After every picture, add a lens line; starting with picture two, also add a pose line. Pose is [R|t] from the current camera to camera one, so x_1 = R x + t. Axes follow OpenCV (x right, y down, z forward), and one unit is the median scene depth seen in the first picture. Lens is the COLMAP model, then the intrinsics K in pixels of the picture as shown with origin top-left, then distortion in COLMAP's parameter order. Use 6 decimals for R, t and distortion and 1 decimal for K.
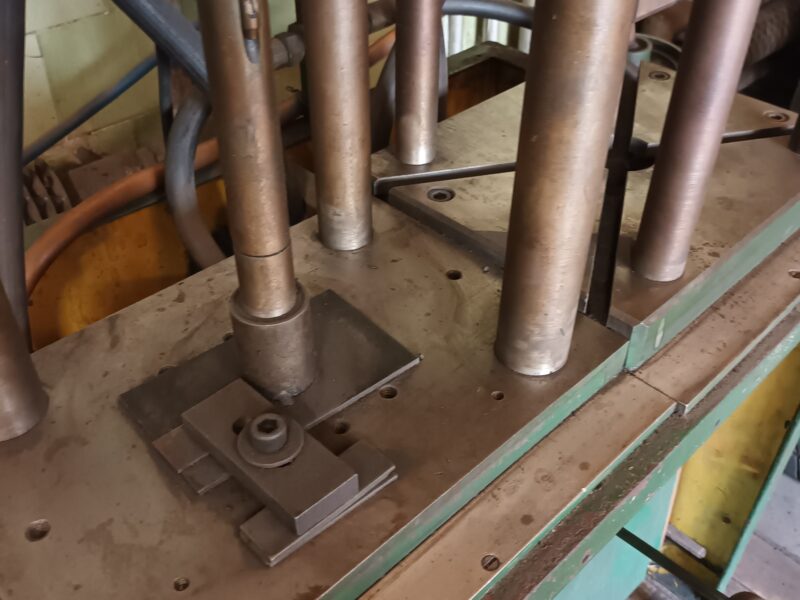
lens RADIAL K [[794.9, 0, 396.7], [0, 794.9, 303.5], [0, 0, 1]] dist [0.054003, 0.000000]
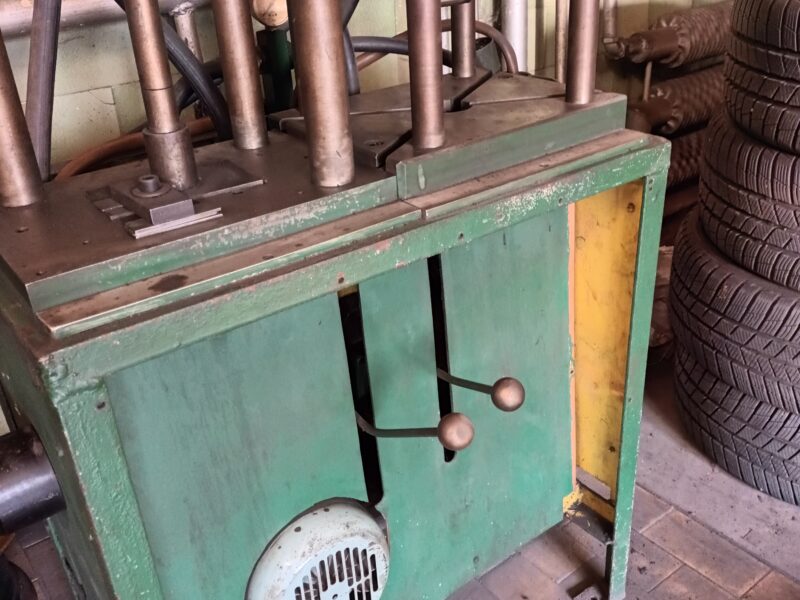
lens RADIAL K [[794.9, 0, 406.1], [0, 794.9, 301.1], [0, 0, 1]] dist [0.054003, 0.000000]
pose [[0.991410, 0.004505, -0.130711, 0.465345], [-0.031581, 0.978079, -0.205826, 0.555414], [0.126918, 0.208186, 0.969820, -0.443761]]
